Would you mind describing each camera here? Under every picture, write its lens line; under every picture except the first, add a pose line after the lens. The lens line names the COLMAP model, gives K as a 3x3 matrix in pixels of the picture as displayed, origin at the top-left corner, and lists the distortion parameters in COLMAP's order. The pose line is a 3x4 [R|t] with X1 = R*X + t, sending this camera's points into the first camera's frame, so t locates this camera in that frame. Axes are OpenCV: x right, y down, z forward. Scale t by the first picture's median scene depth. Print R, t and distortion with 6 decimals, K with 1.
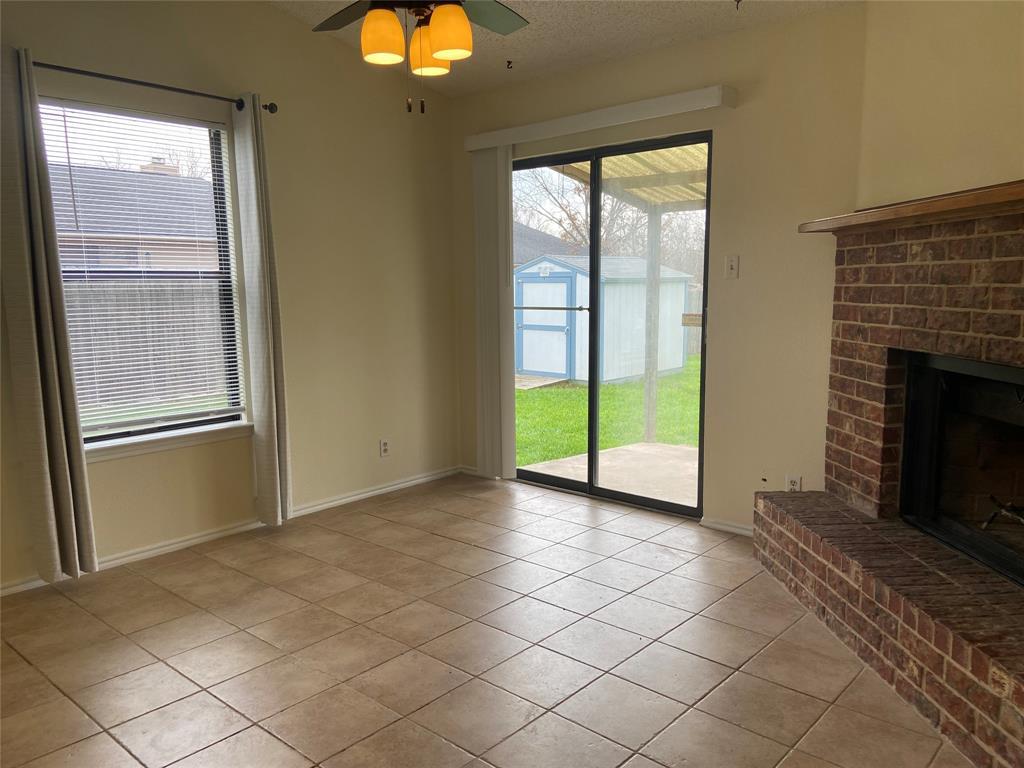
lens RADIAL K [[769.0, 0, 488.1], [0, 769.0, 399.5], [0, 0, 1]] dist [0.103302, -0.129112]
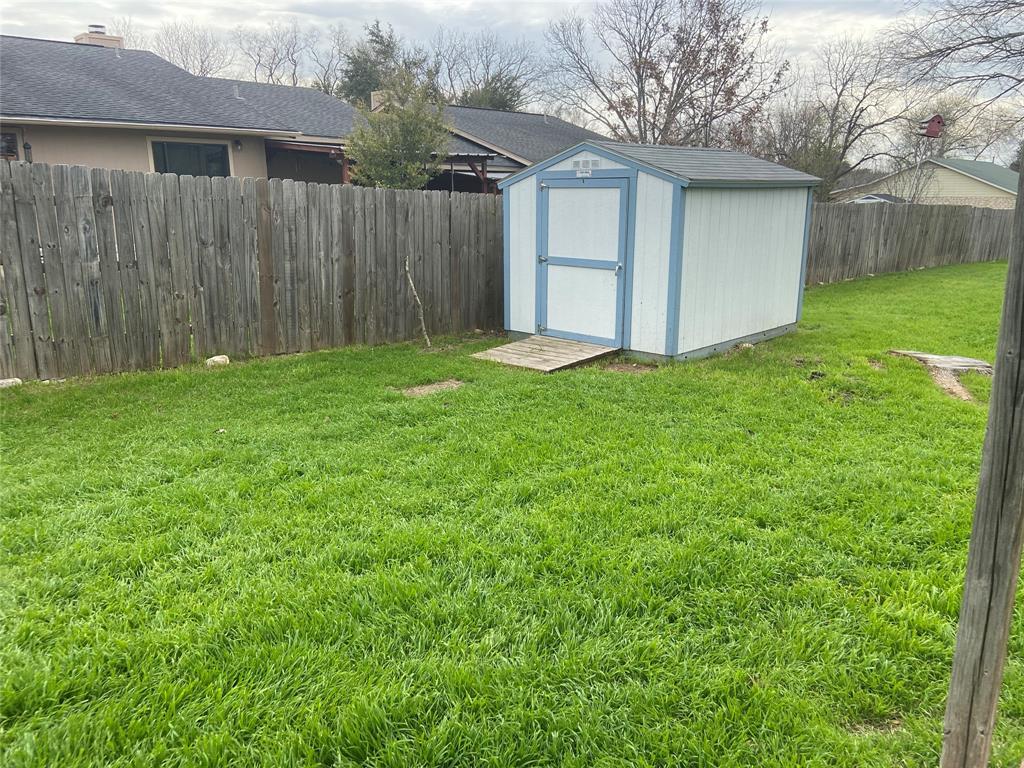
lens RADIAL K [[784.2, 0, 505.0], [0, 784.2, 395.5], [0, 0, 1]] dist [0.121797, -0.150801]
pose [[0.999503, 0.012842, -0.028781, 0.143912], [-0.009900, 0.994924, 0.100140, -0.233682], [0.029921, -0.099806, 0.994557, 1.669190]]
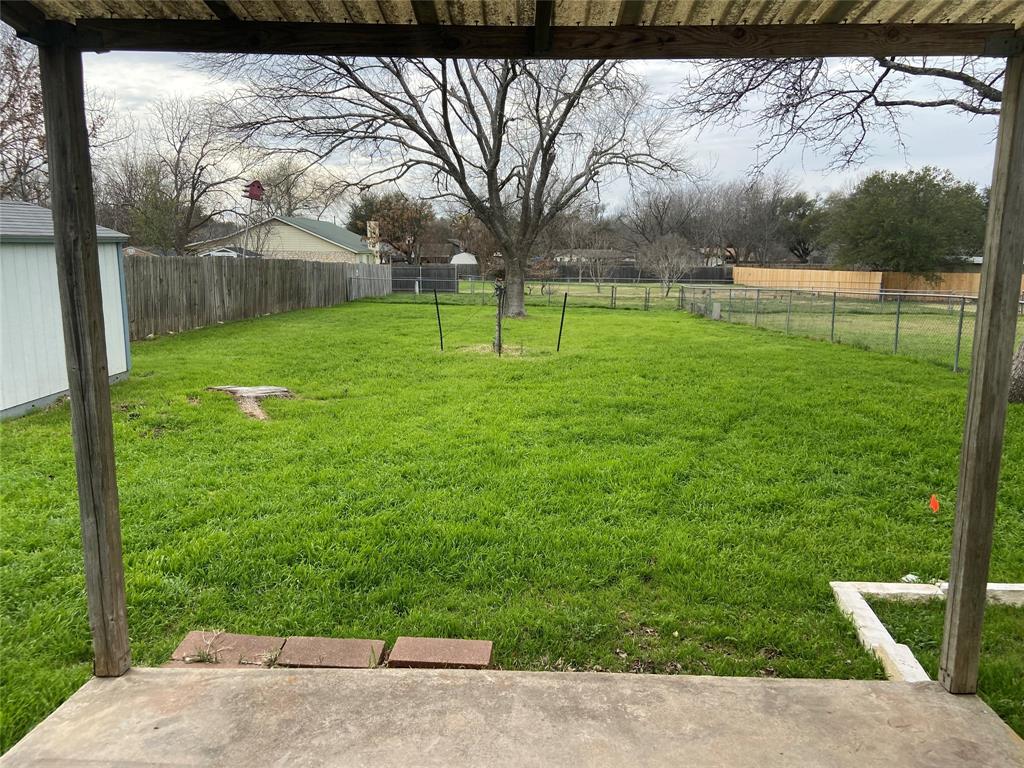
lens RADIAL K [[777.0, 0, 516.0], [0, 777.0, 387.4], [0, 0, 1]] dist [0.118394, -0.153897]
pose [[0.742040, -0.102972, 0.662399, 0.256443], [0.084597, 0.994616, 0.059848, -0.201941], [-0.664996, 0.011627, 0.746756, 1.287298]]
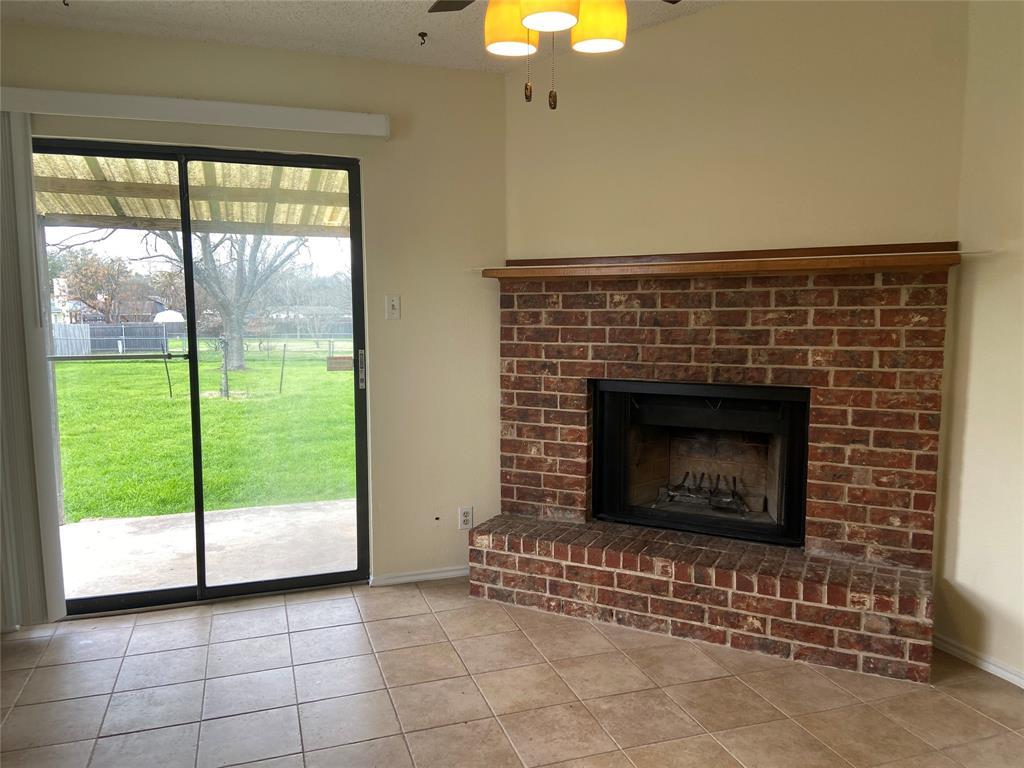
lens RADIAL K [[784.2, 0, 505.0], [0, 784.2, 395.5], [0, 0, 1]] dist [0.121797, -0.150801]
pose [[0.479584, -0.091739, 0.872687, -0.565521], [0.127479, 0.991253, 0.034147, -0.092525], [-0.868187, 0.094873, 0.487084, 0.498024]]
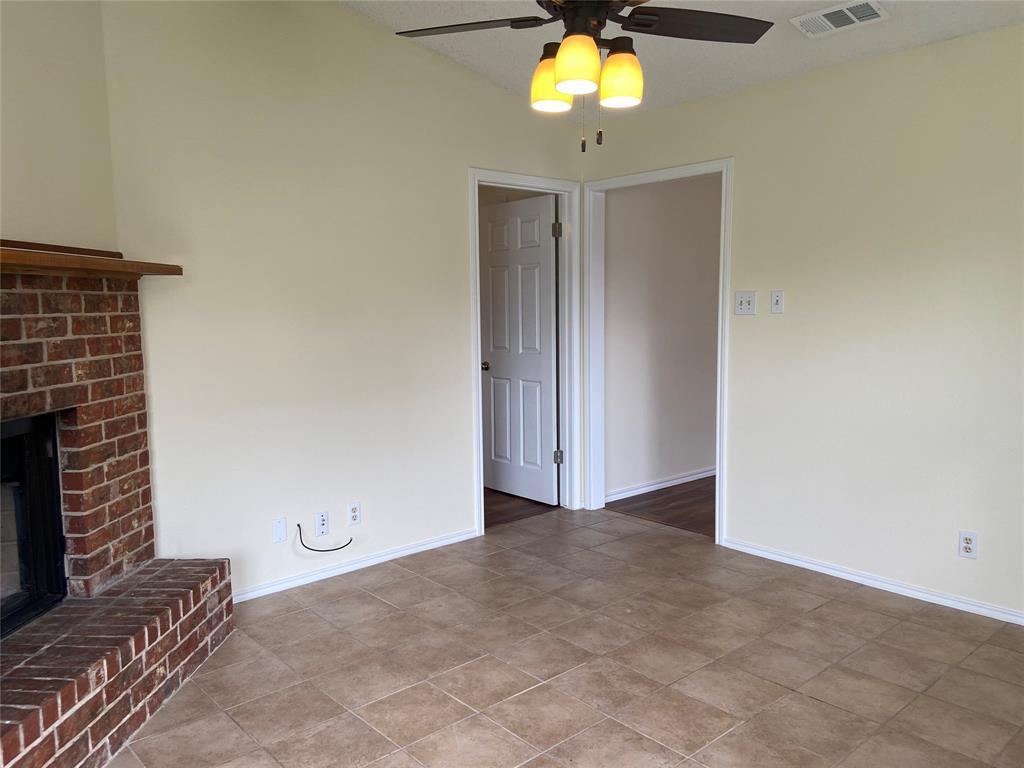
lens RADIAL K [[770.2, 0, 508.6], [0, 770.2, 392.2], [0, 0, 1]] dist [0.115030, -0.144203]
pose [[-0.995396, 0.014678, 0.094721, -0.055455], [0.038492, 0.966237, 0.254763, -0.234378], [-0.087784, 0.257236, -0.962353, 1.429231]]
